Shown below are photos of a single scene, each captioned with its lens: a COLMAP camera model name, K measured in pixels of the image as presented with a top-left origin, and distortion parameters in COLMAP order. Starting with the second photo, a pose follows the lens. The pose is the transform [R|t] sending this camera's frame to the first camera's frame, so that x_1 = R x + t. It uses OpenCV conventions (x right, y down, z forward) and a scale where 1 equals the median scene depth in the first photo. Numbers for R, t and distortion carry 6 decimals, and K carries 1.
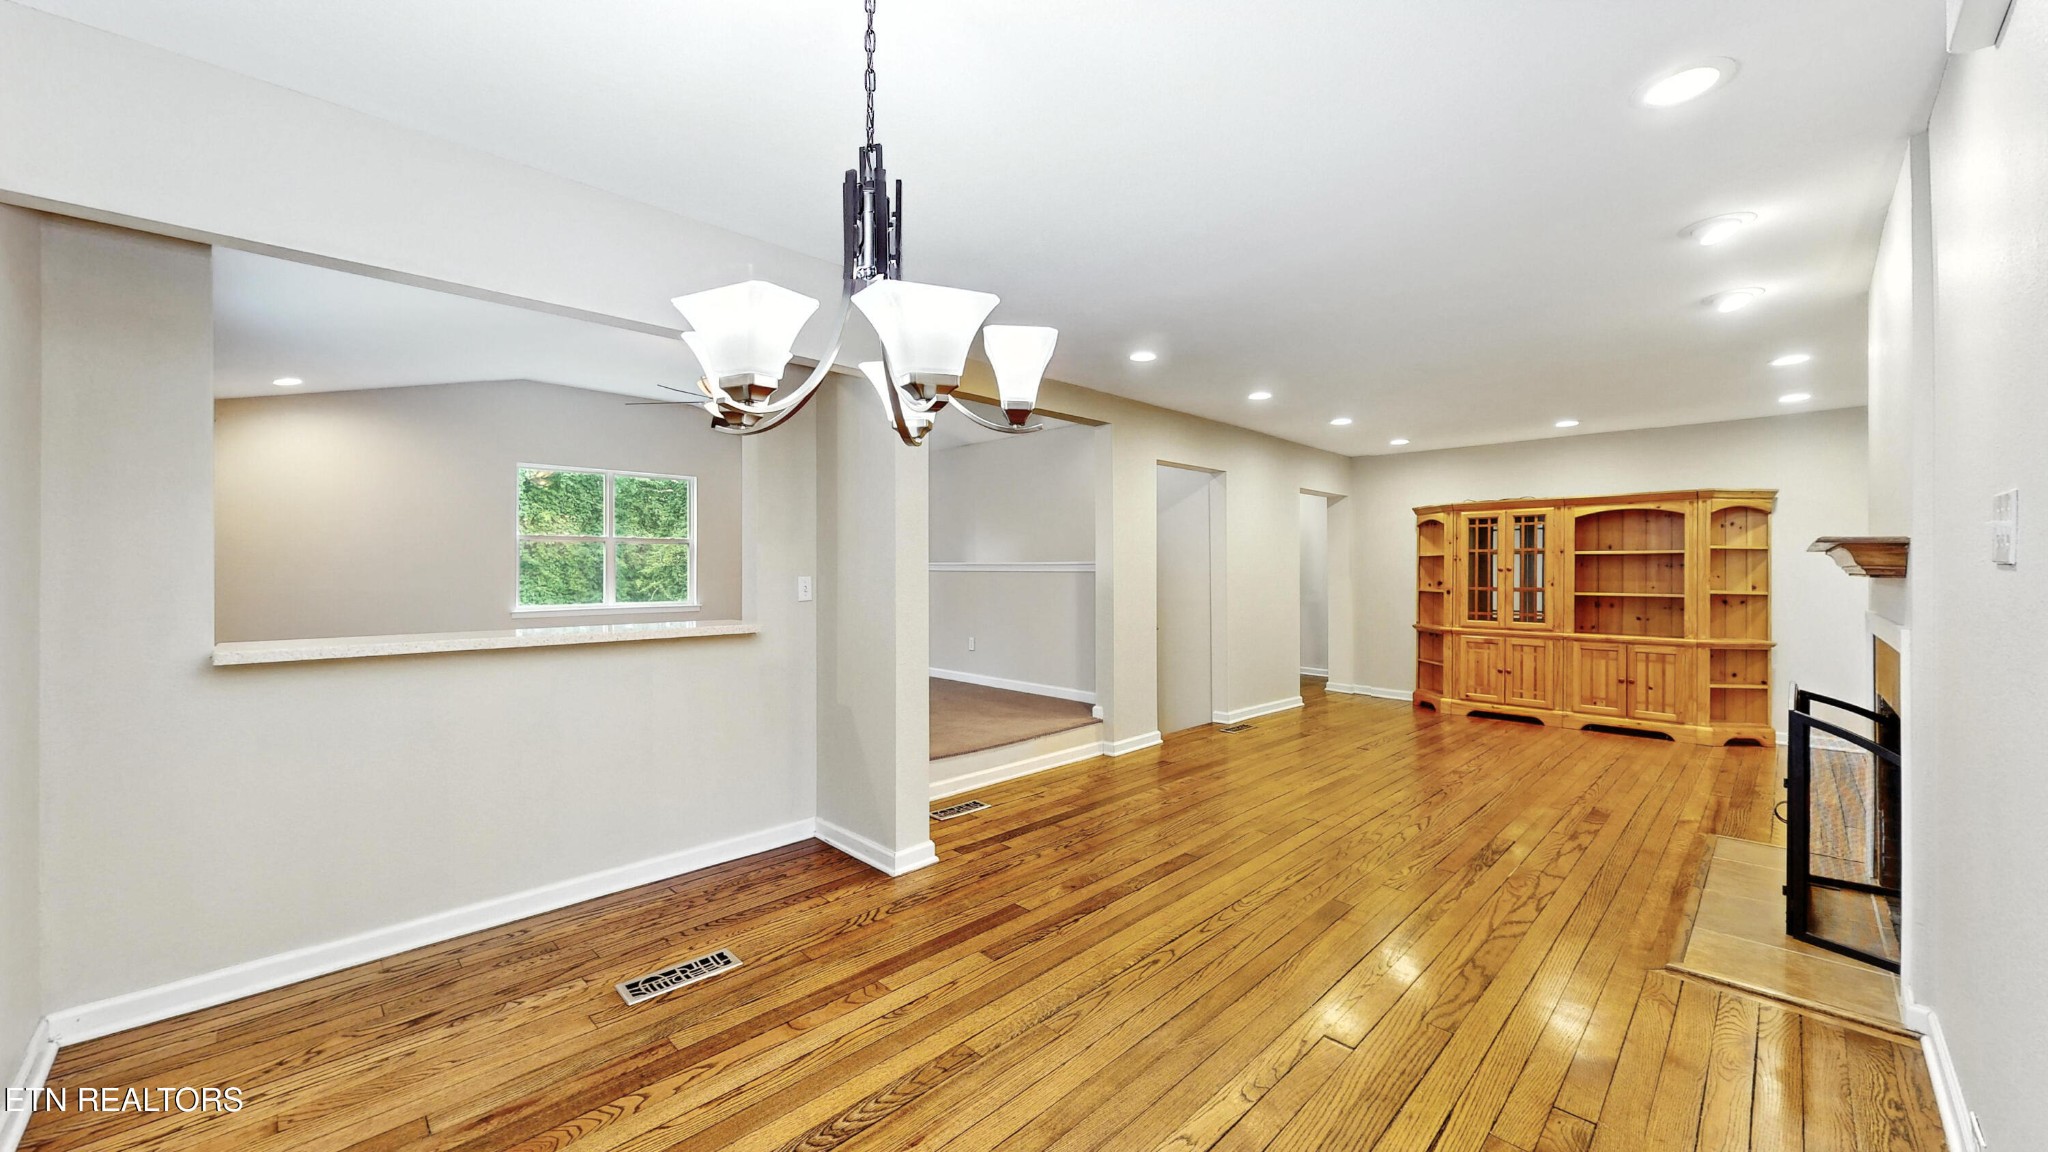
lens RADIAL K [[768.6, 0, 1022.7], [0, 768.6, 572.9], [0, 0, 1]] dist [0.005945, 0.000741]
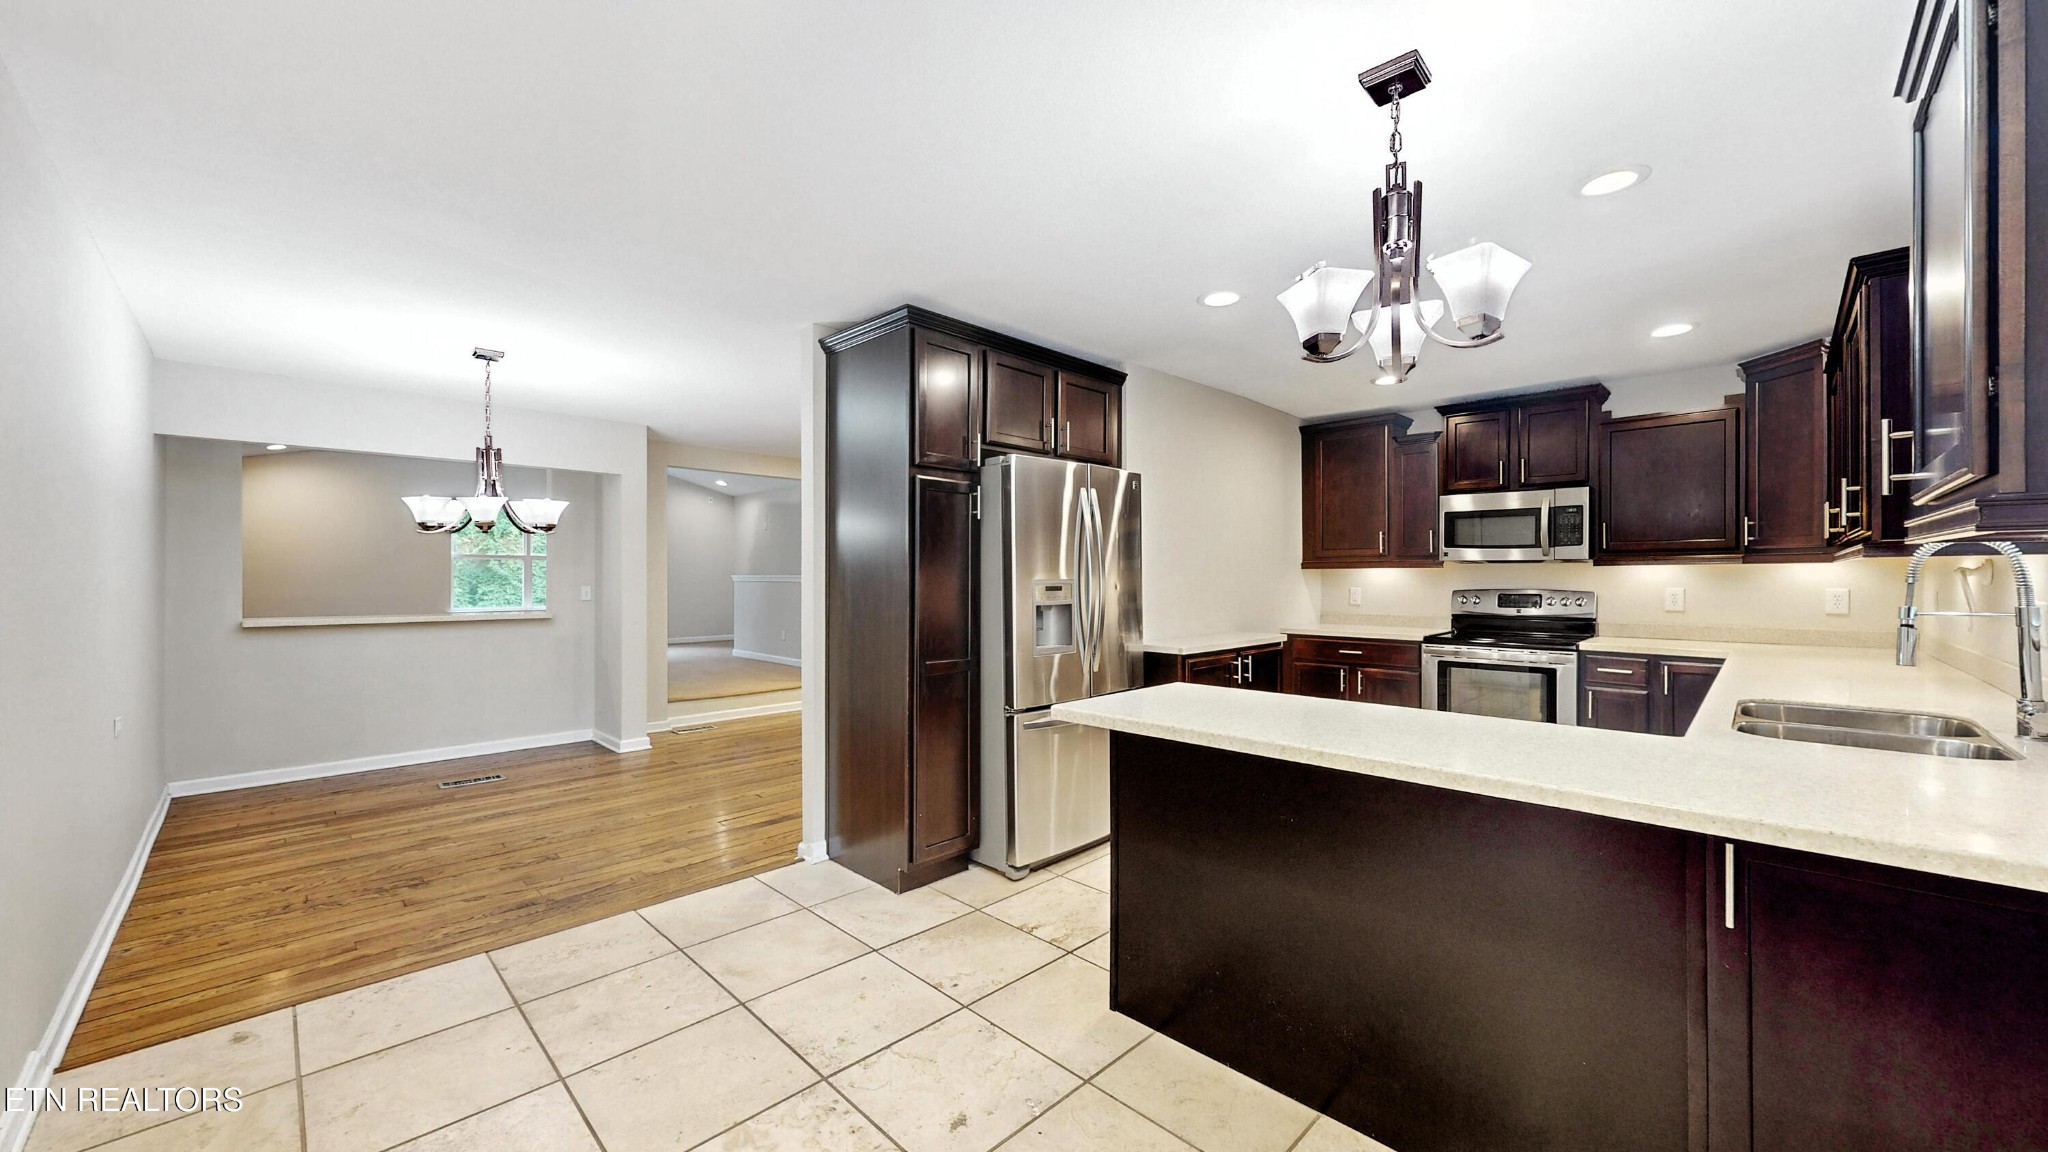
lens RADIAL K [[768.6, 0, 1025.5], [0, 768.6, 573.7], [0, 0, 1]] dist [0.005945, 0.000741]
pose [[0.999881, -0.001057, 0.015392, 1.039566], [0.001218, 0.999945, -0.010461, -0.005958], [-0.015380, 0.010478, 0.999827, -1.122334]]
